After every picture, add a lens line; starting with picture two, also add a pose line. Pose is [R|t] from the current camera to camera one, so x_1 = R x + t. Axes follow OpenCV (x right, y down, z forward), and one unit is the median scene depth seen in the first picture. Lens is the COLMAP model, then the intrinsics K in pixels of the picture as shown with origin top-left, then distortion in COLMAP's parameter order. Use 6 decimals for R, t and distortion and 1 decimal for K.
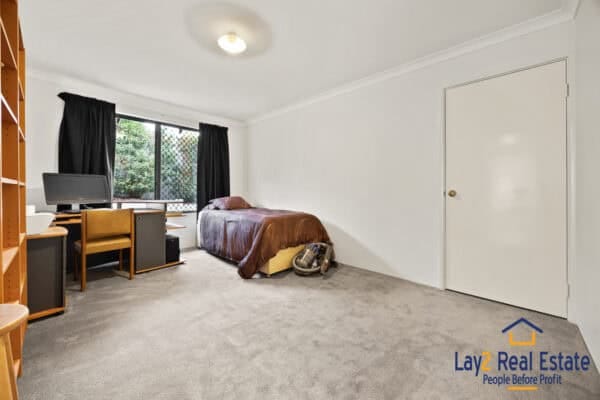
lens RADIAL K [[228.9, 0, 301.2], [0, 228.9, 196.3], [0, 0, 1]] dist [0.000010, 0.000007]
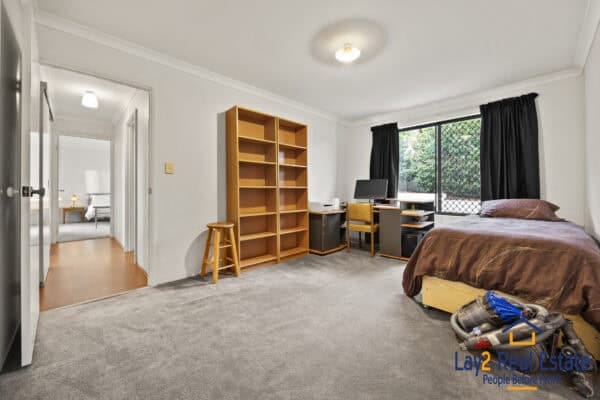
lens RADIAL K [[228.9, 0, 301.2], [0, 228.9, 196.3], [0, 0, 1]] dist [0.000010, 0.000007]
pose [[-0.015881, 0.023969, -0.999587, 0.473841], [-0.026354, 0.999355, 0.024382, -0.007951], [0.999527, 0.026730, -0.015239, 0.490004]]
